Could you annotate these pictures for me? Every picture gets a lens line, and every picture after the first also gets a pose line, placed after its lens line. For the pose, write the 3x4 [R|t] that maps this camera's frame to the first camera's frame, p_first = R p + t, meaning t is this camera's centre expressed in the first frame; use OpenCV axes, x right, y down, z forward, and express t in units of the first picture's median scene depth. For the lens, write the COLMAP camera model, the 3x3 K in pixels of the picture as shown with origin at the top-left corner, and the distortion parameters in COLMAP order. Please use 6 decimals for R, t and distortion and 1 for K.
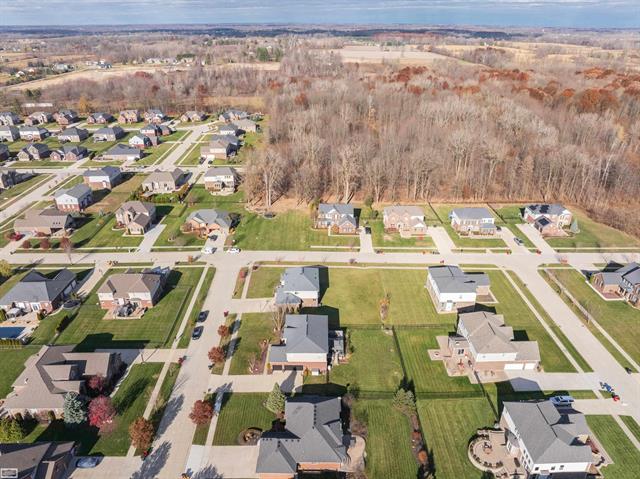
lens RADIAL K [[452.6, 0, 321.8], [0, 452.6, 238.8], [0, 0, 1]] dist [-0.031415, -0.003548]
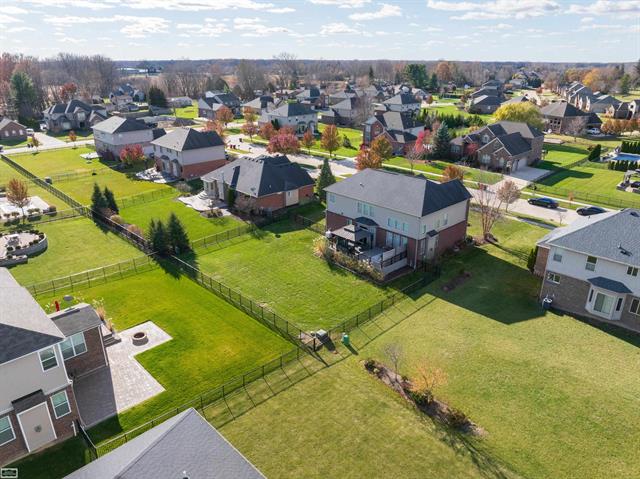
lens RADIAL K [[452.6, 0, 322.3], [0, 452.6, 238.6], [0, 0, 1]] dist [-0.031415, -0.003548]
pose [[-0.719291, 0.256044, -0.645803, 0.353967], [-0.306970, 0.716787, 0.626088, -0.042419], [0.623209, 0.648581, -0.436981, 1.181556]]
